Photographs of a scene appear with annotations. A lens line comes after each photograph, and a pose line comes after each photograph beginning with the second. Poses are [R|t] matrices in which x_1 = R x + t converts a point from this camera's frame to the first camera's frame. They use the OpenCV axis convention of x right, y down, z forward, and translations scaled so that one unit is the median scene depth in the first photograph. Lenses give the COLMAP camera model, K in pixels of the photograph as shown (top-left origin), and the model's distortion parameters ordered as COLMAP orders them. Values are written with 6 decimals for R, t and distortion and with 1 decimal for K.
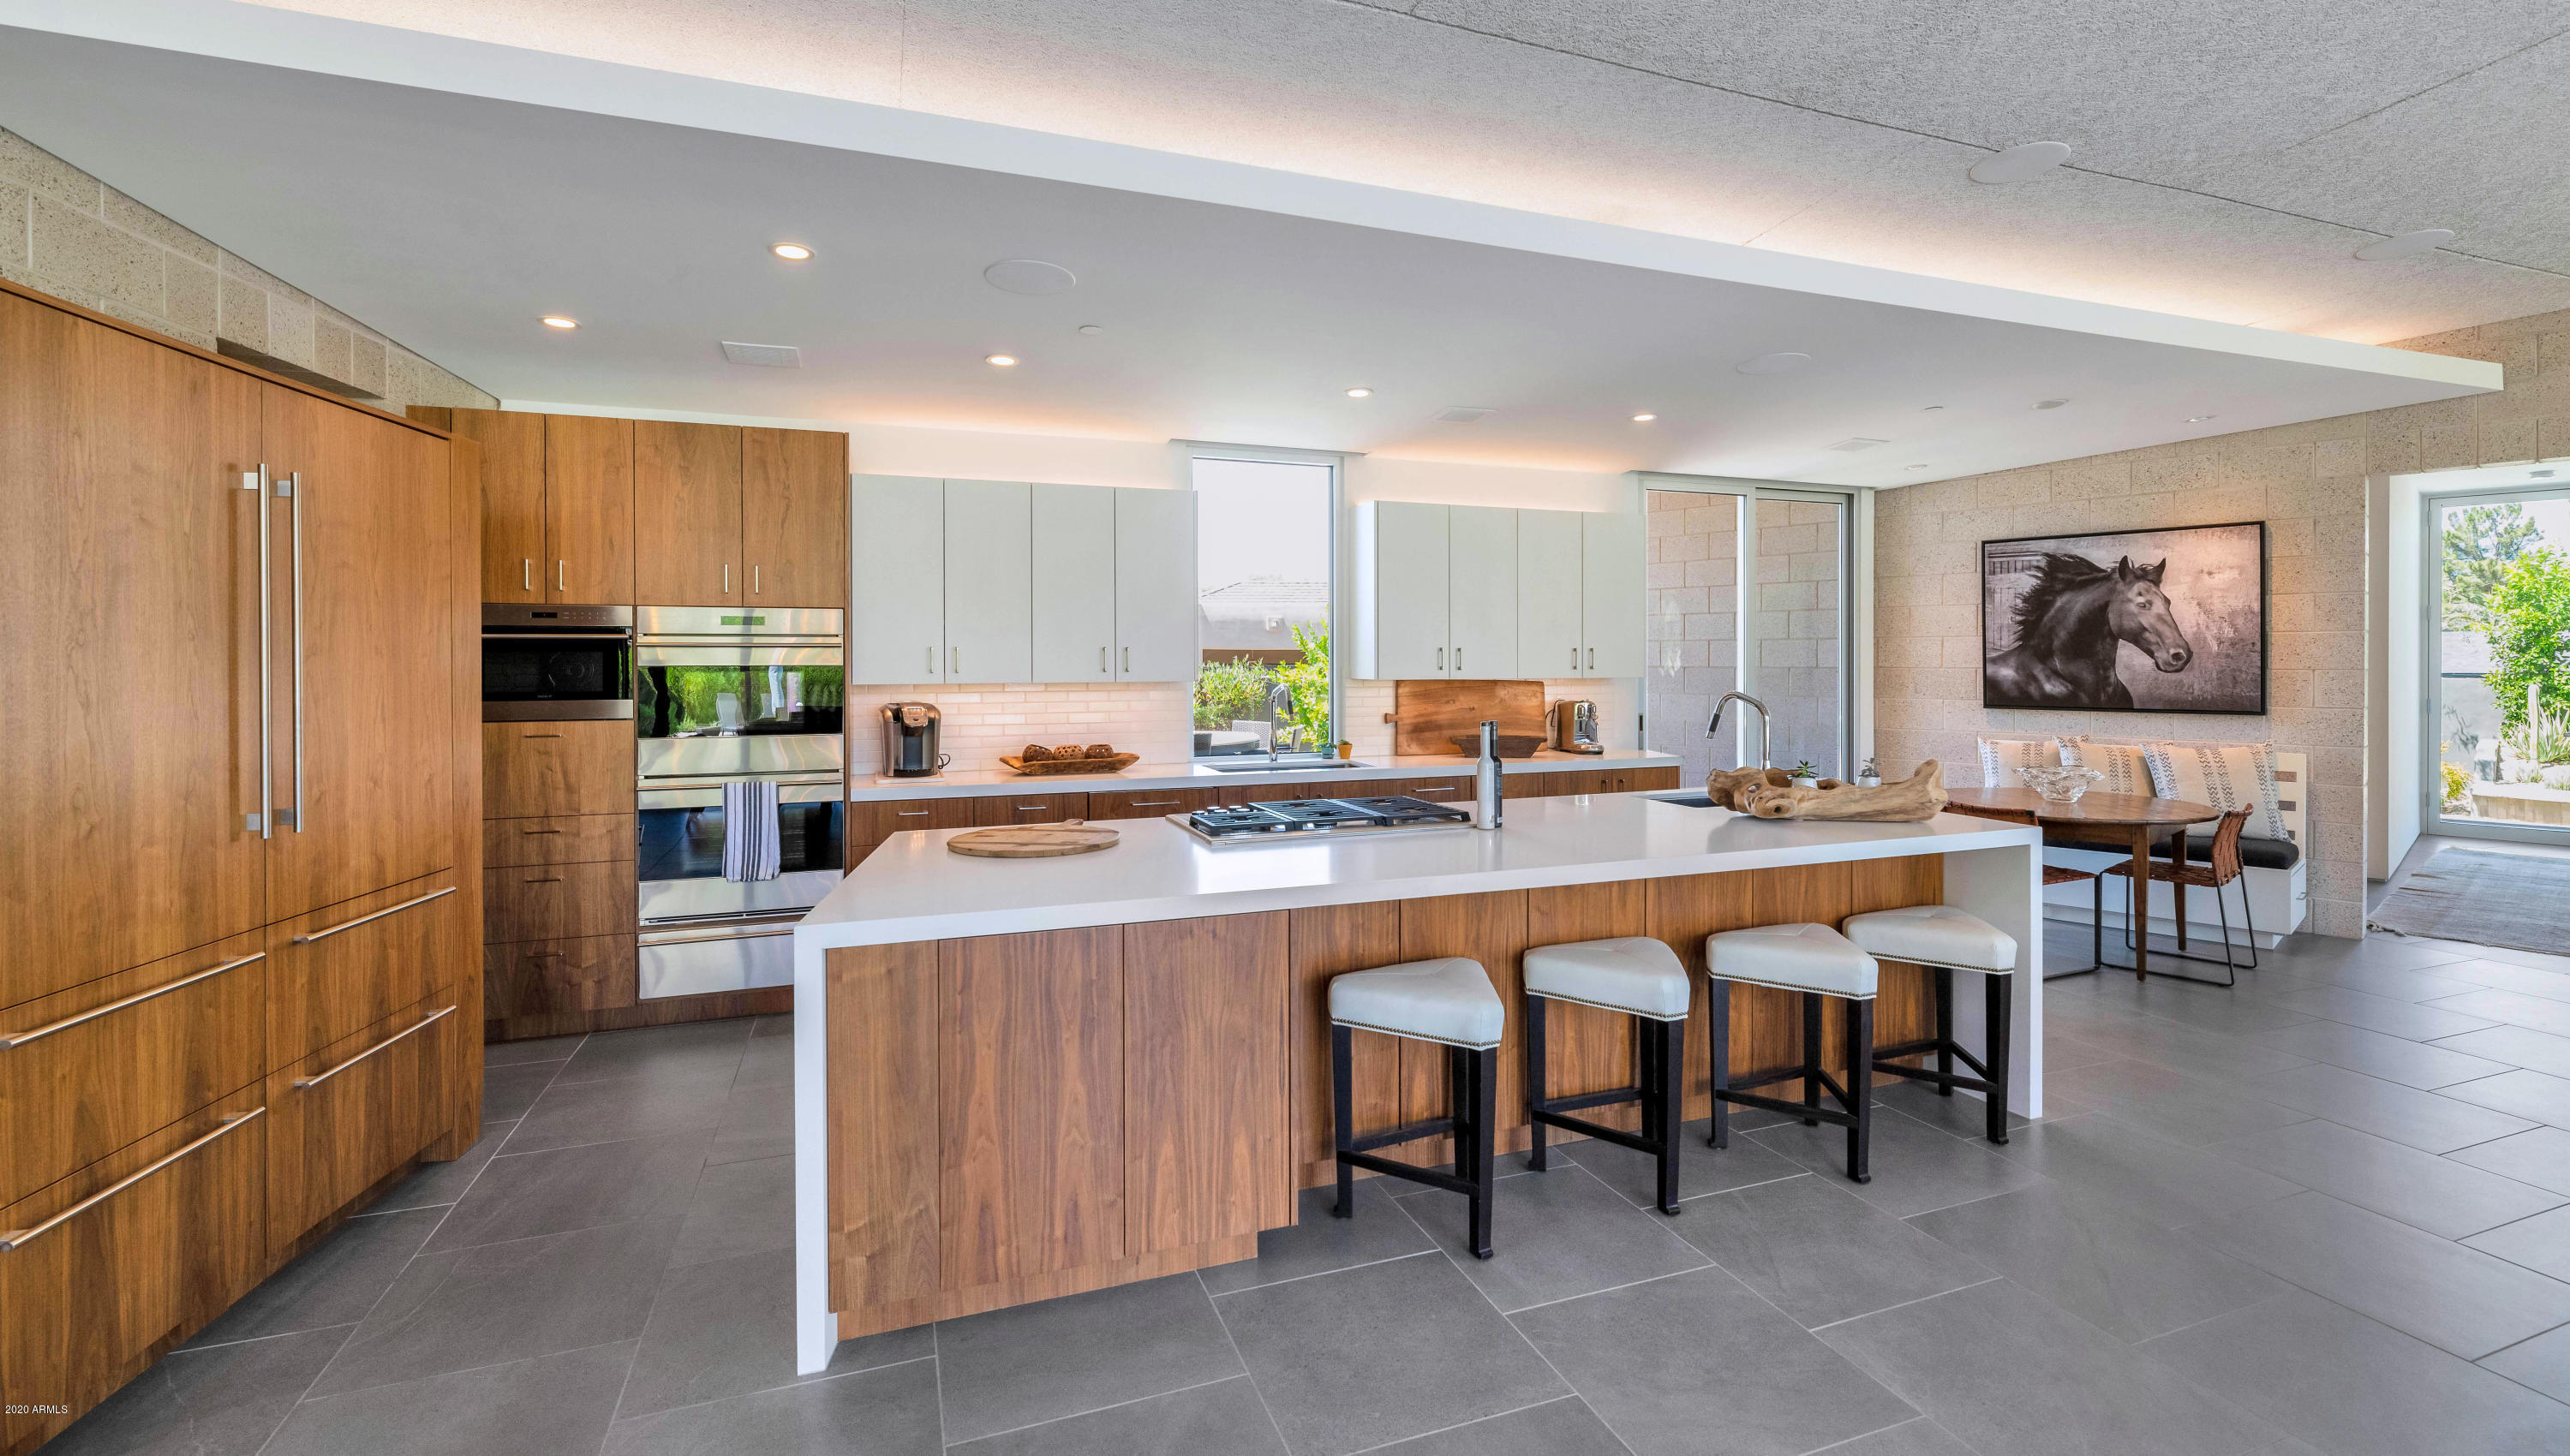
lens RADIAL K [[1129.5, 0, 1311.7], [0, 1129.5, 665.4], [0, 0, 1]] dist [-0.002550, 0.000617]
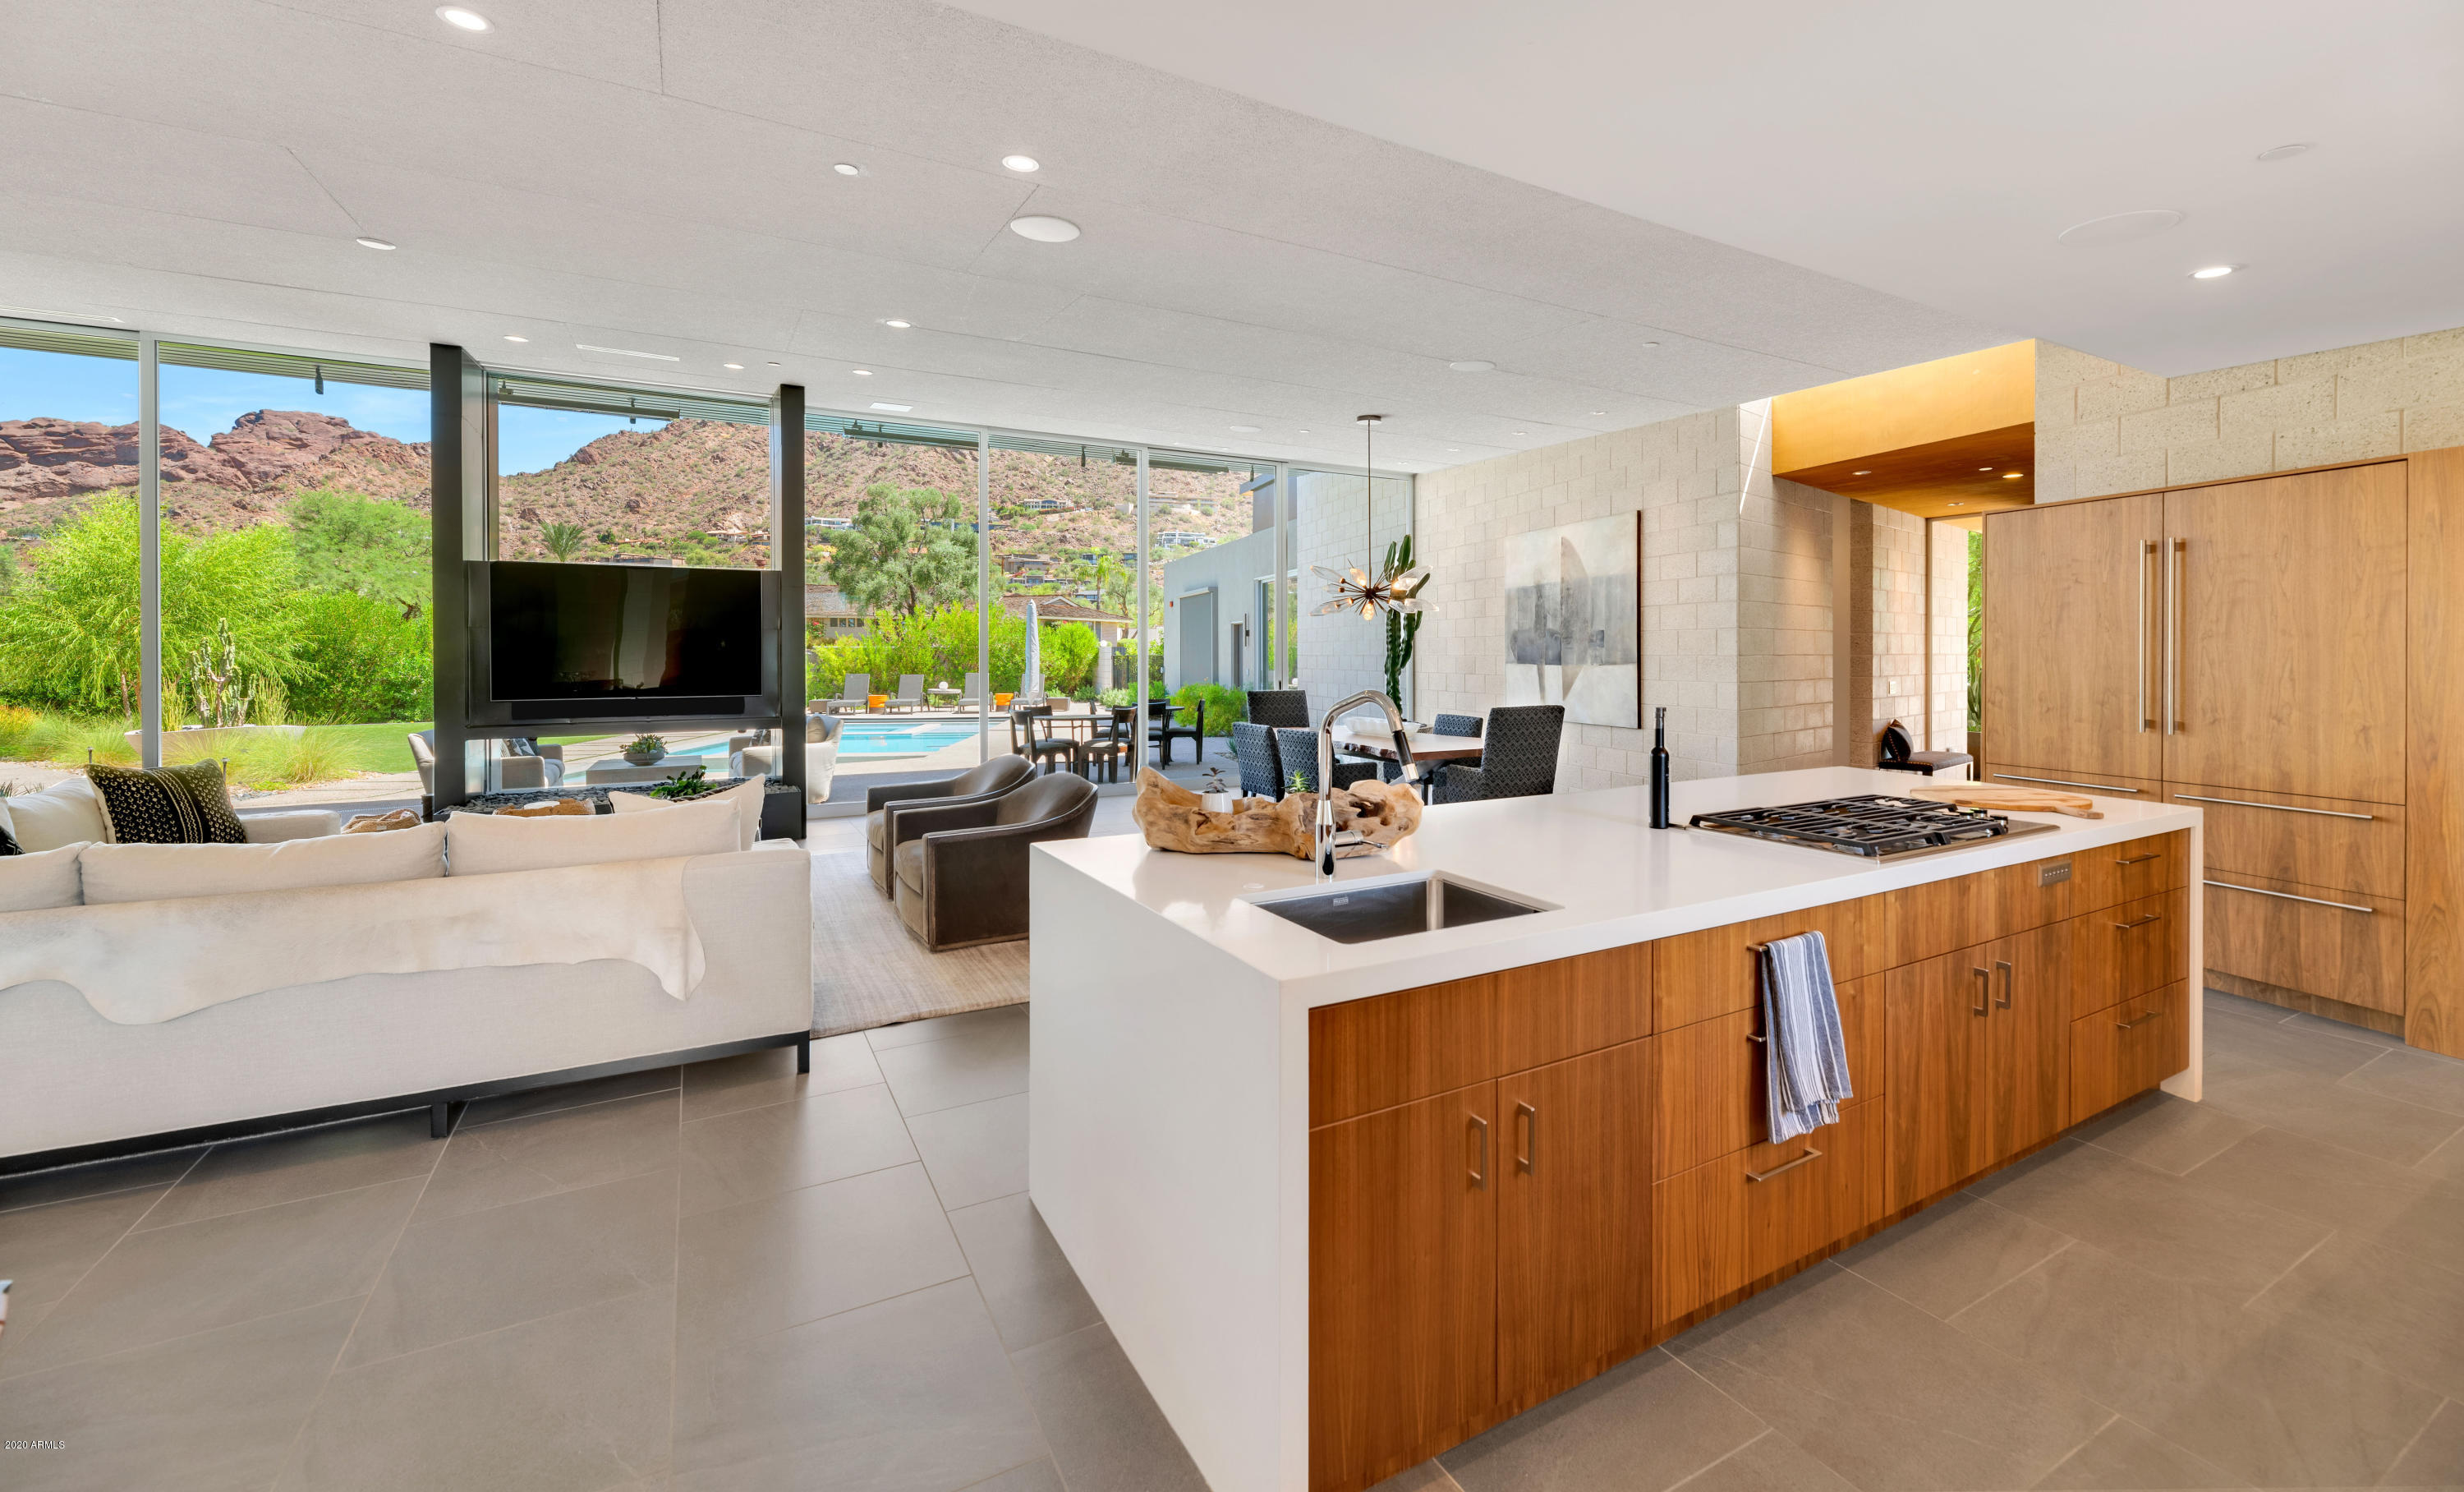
lens RADIAL K [[997.2, 0, 1257.9], [0, 997.2, 662.5], [0, 0, 1]] dist [-0.002213, 0.001201]
pose [[-0.989807, 0.006654, -0.142261, 0.464673], [0.004802, 0.999899, 0.013361, 0.001110], [0.142335, 0.012542, -0.989739, 1.394992]]
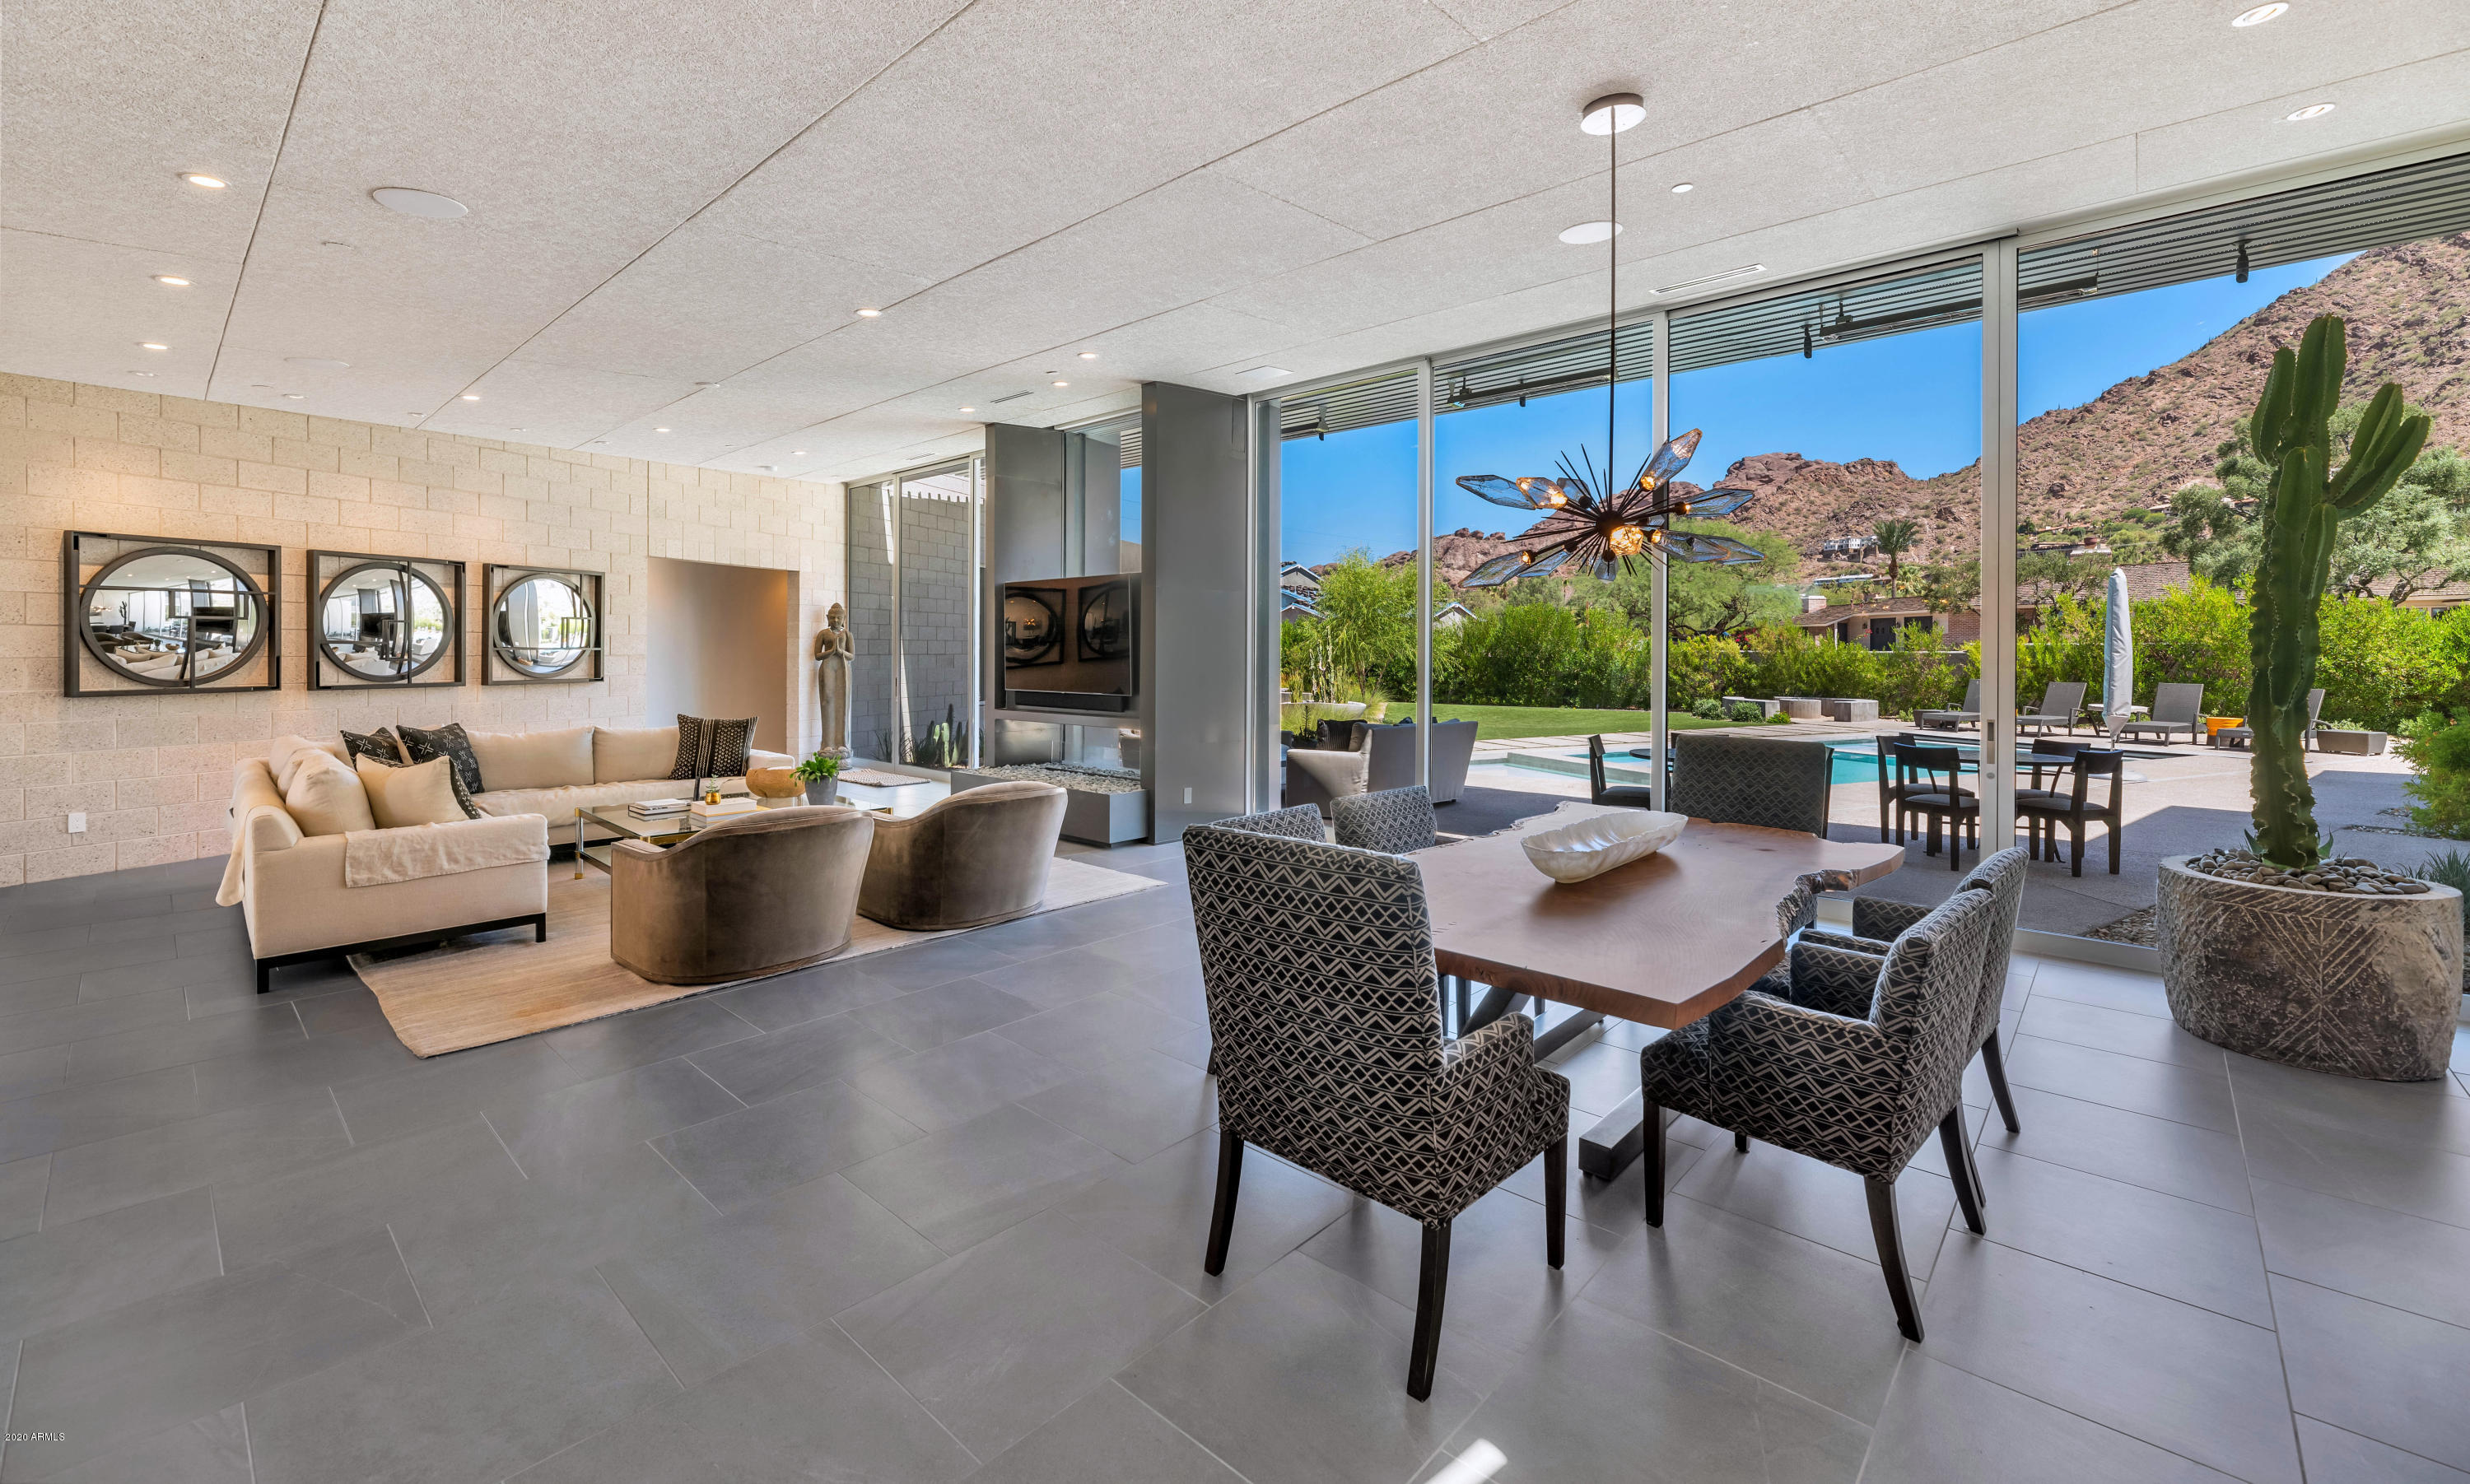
lens RADIAL K [[999.3, 0, 1253.8], [0, 999.3, 647.3], [0, 0, 1]] dist [-0.002213, 0.001201]
pose [[-0.457795, 0.003937, 0.889049, -0.568913], [0.001805, 0.999992, -0.003499, -0.001761], [-0.889056, 0.000002, -0.457799, 0.202475]]
